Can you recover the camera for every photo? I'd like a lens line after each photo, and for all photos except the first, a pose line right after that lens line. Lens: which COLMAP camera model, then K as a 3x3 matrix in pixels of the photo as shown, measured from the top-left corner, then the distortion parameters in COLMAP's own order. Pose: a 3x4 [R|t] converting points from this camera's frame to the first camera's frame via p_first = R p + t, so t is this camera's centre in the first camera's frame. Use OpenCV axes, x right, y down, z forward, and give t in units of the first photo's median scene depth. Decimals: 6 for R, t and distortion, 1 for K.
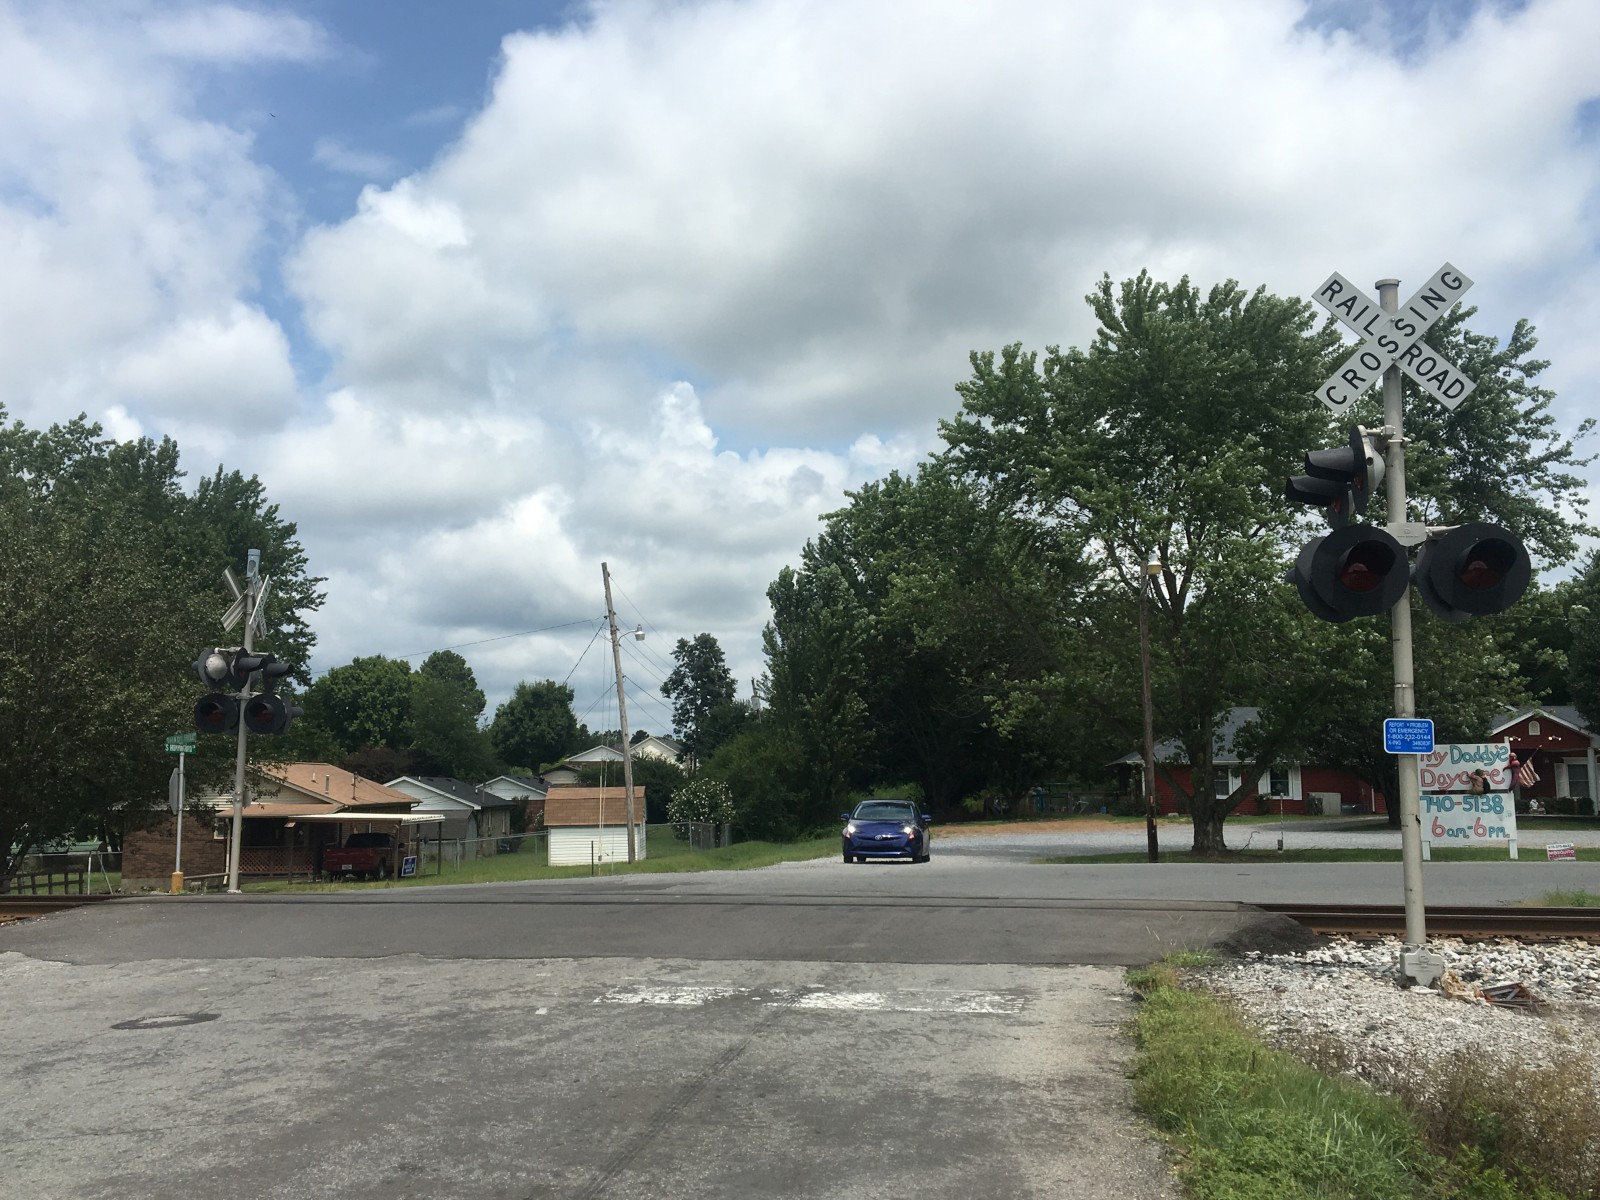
lens RADIAL K [[1514.3, 0, 792.7], [0, 1514.3, 596.7], [0, 0, 1]] dist [0.121515, -0.247750]
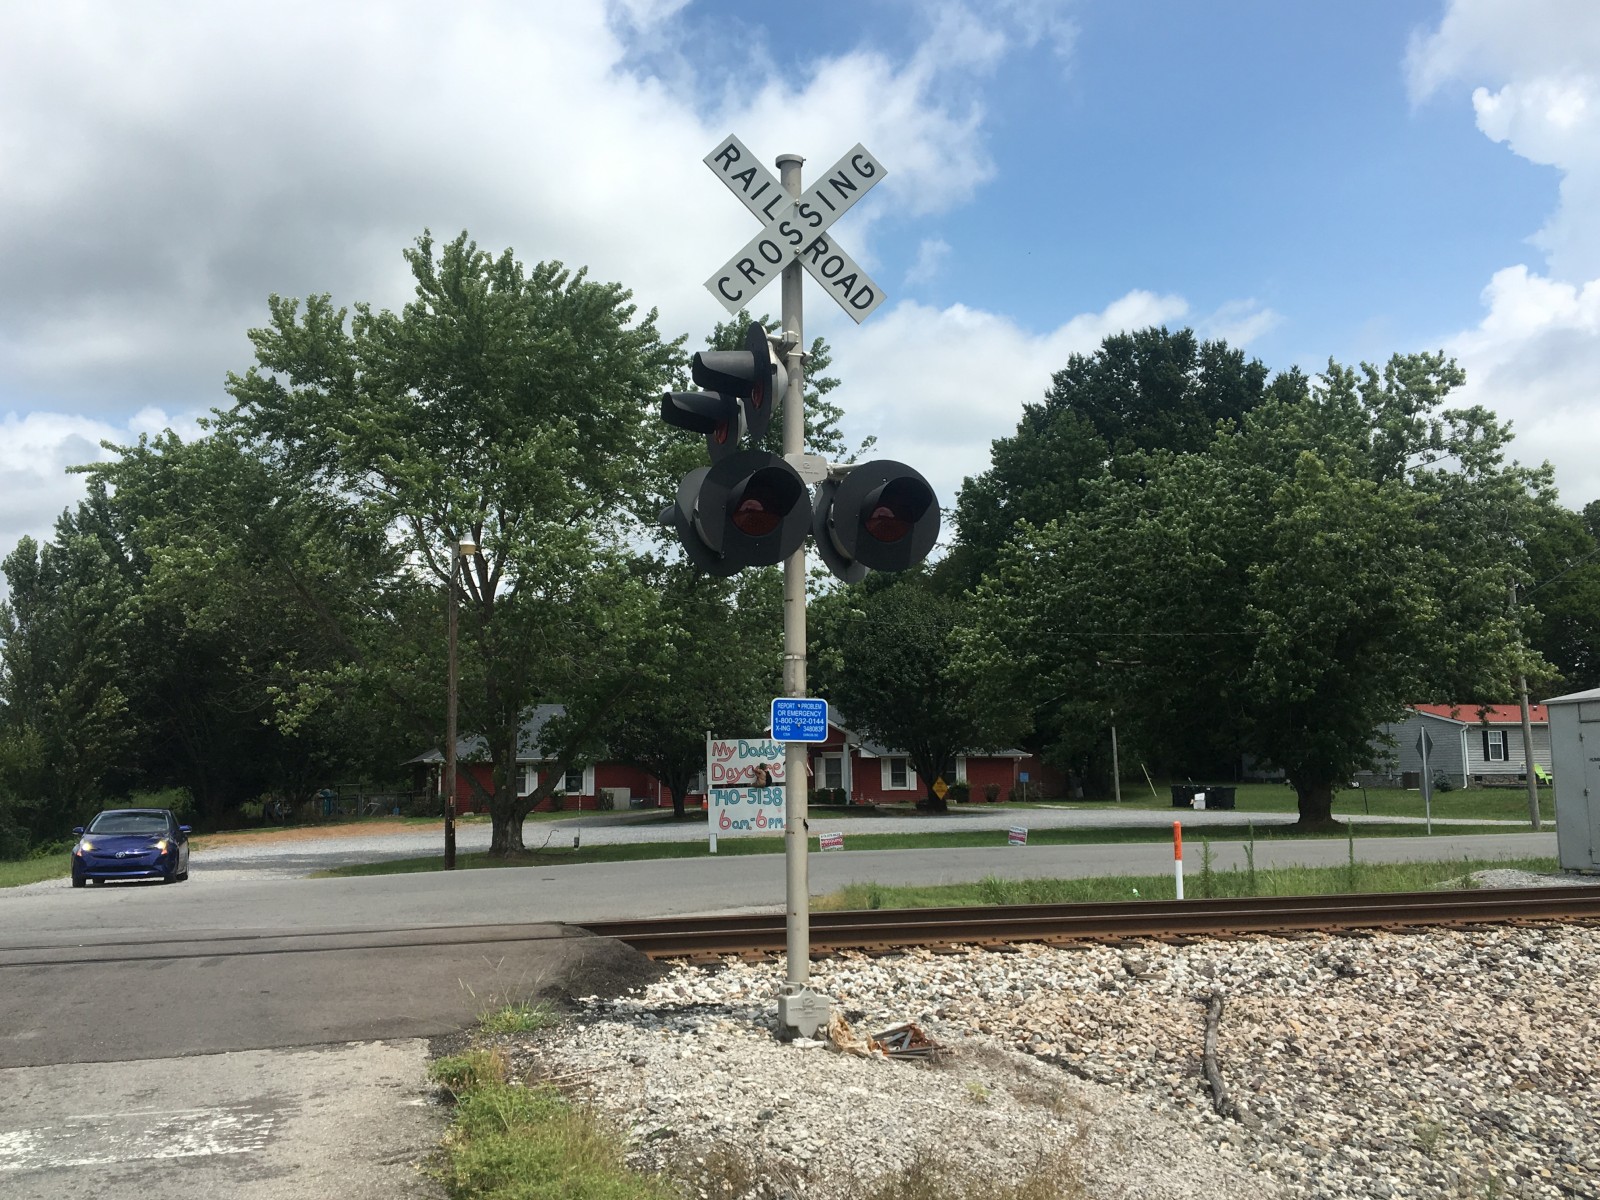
lens RADIAL K [[1514.3, 0, 792.7], [0, 1514.3, 596.7], [0, 0, 1]] dist [0.121515, -0.247750]
pose [[0.899520, 0.041525, 0.434902, 0.012001], [-0.041877, 0.999084, -0.008778, 0.007759], [-0.434868, -0.010316, 0.900435, 0.067158]]
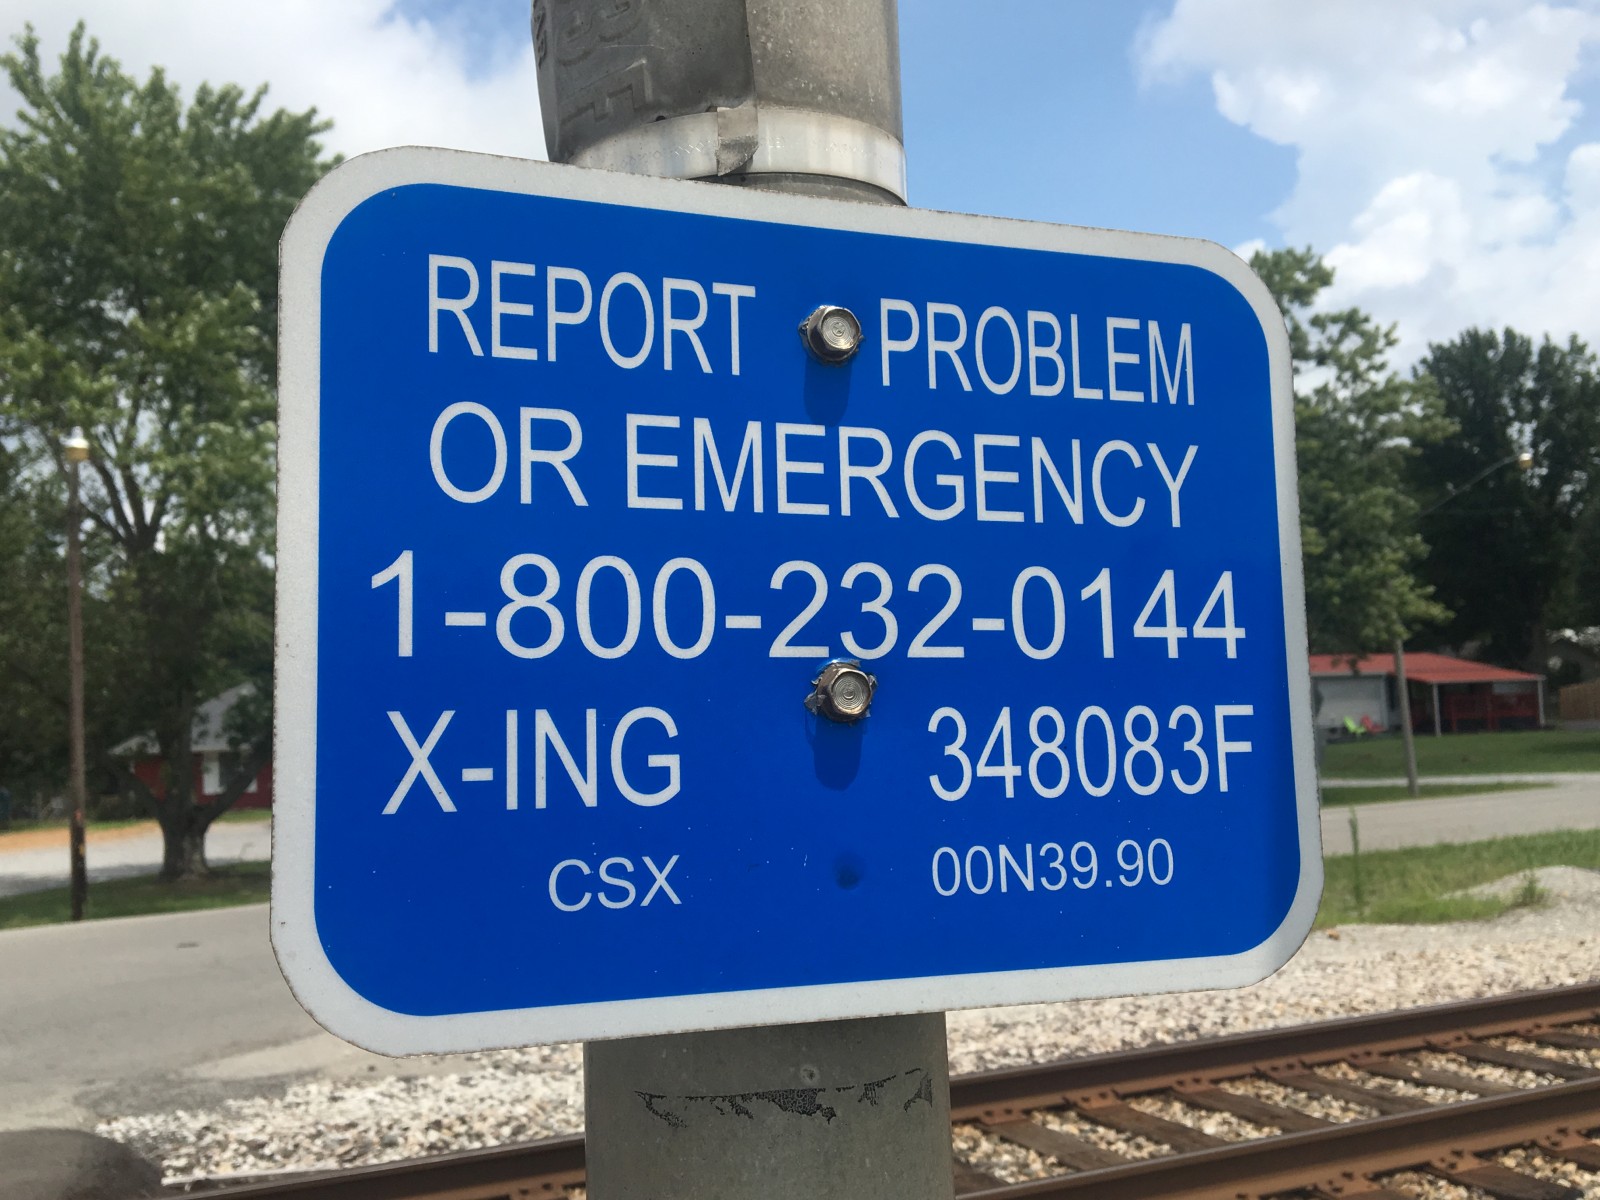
lens RADIAL K [[1475.7, 0, 783.0], [0, 1475.7, 613.4], [0, 0, 1]] dist [0.042374, -0.013523]
pose [[0.824594, 0.012167, 0.565594, 0.110673], [-0.025644, 0.999545, 0.015886, 0.024932], [-0.565143, -0.027604, 0.824531, 0.273288]]
